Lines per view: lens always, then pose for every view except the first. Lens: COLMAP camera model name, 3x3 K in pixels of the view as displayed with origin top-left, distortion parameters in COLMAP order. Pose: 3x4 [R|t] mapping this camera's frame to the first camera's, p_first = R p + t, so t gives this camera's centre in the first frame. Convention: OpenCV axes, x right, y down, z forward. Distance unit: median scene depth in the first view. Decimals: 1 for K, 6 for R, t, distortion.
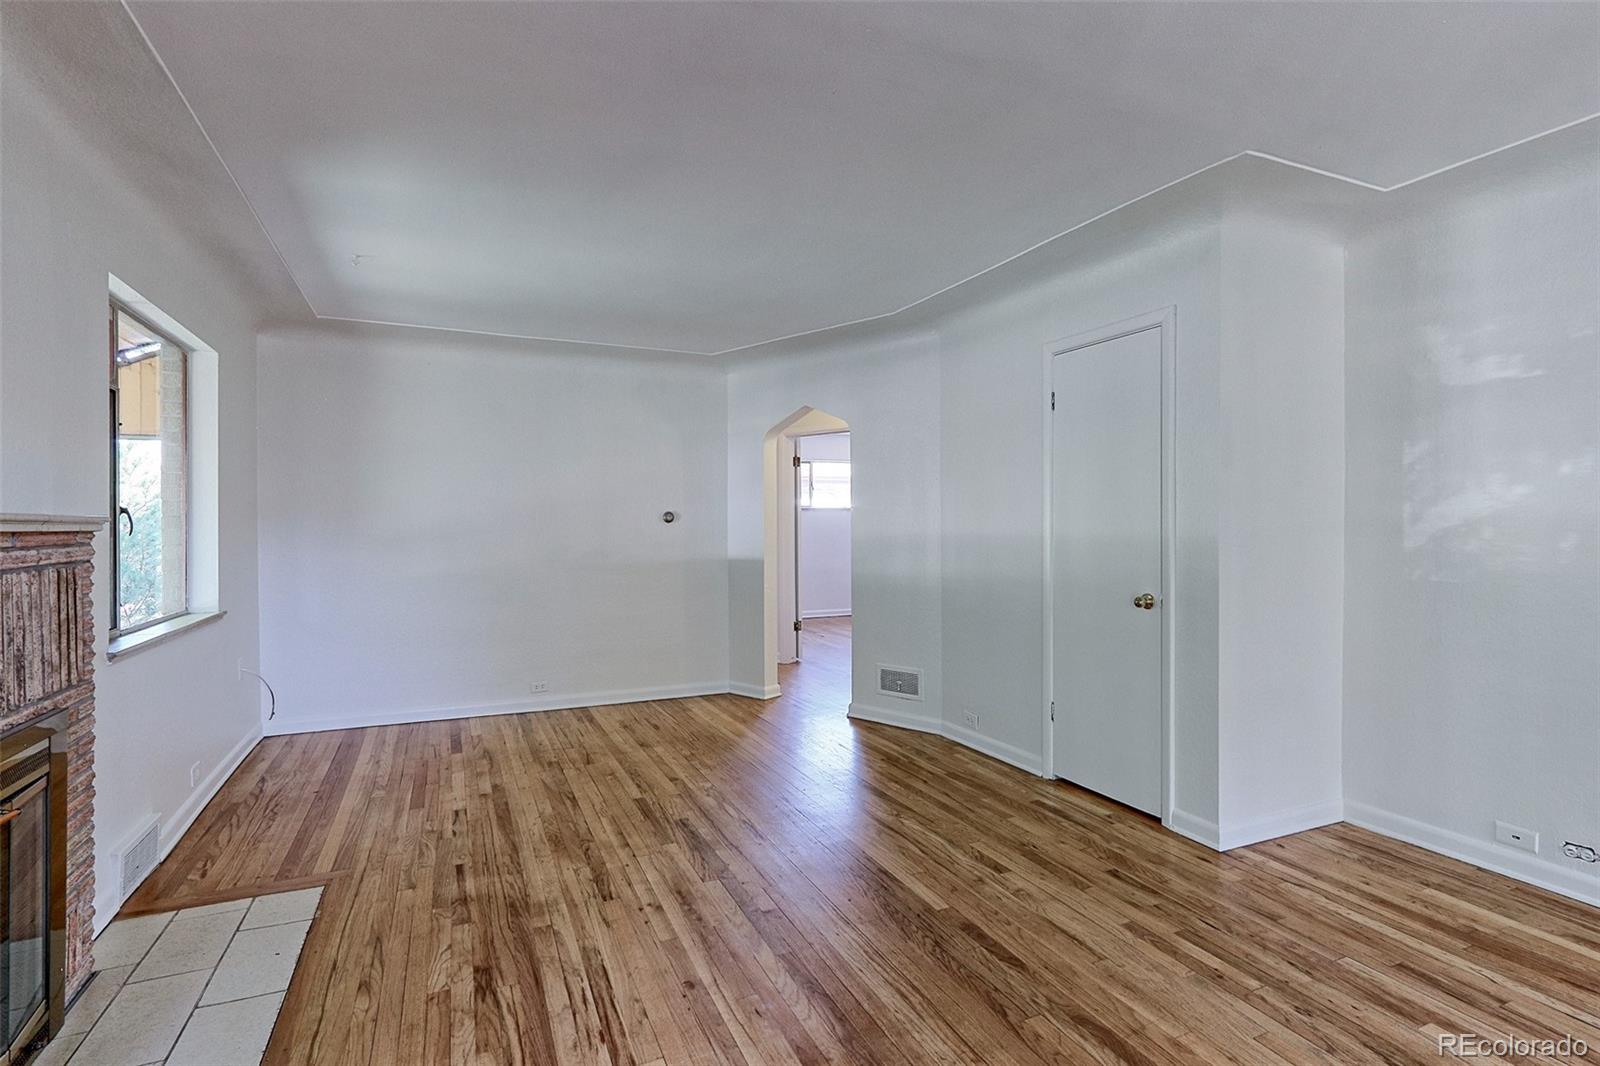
lens RADIAL K [[789.0, 0, 809.9], [0, 789.0, 523.3], [0, 0, 1]] dist [-0.000012, 0.000282]
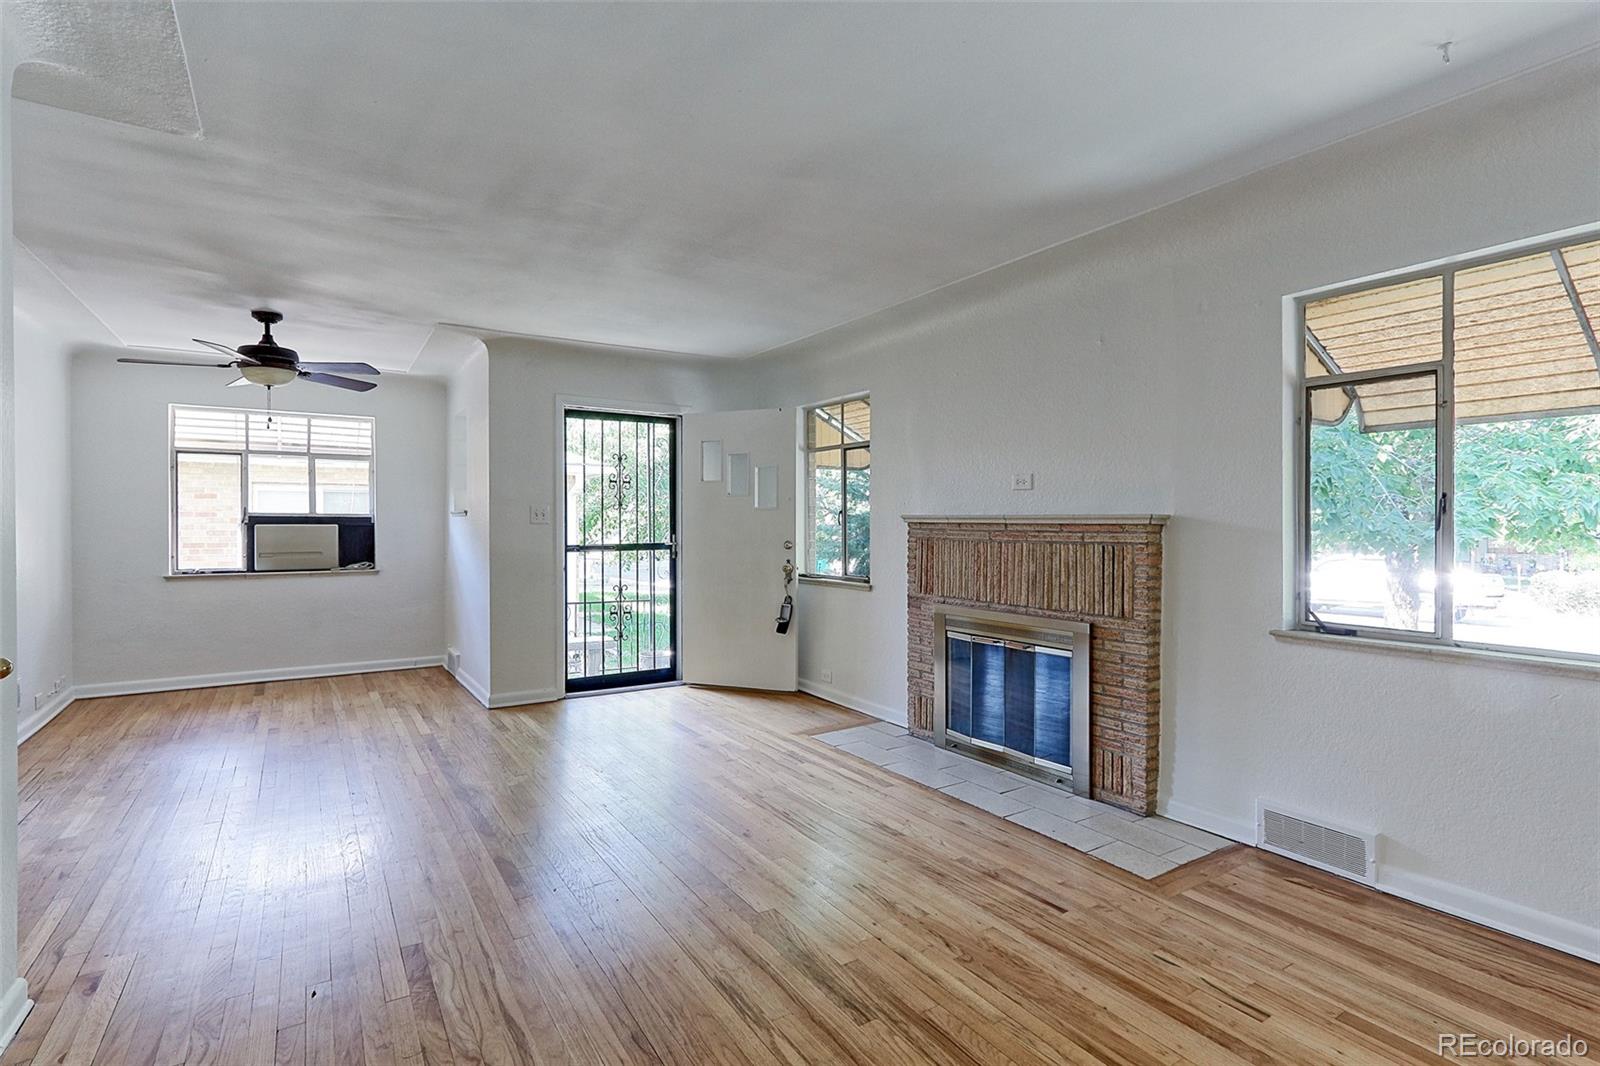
lens RADIAL K [[762.7, 0, 797.2], [0, 762.7, 526.8], [0, 0, 1]] dist [-0.001032, 0.000076]
pose [[-0.990931, 0.001846, -0.134362, -0.036245], [0.001499, 0.999995, 0.002683, 0.006502], [0.134366, 0.002457, -0.990929, 1.558118]]
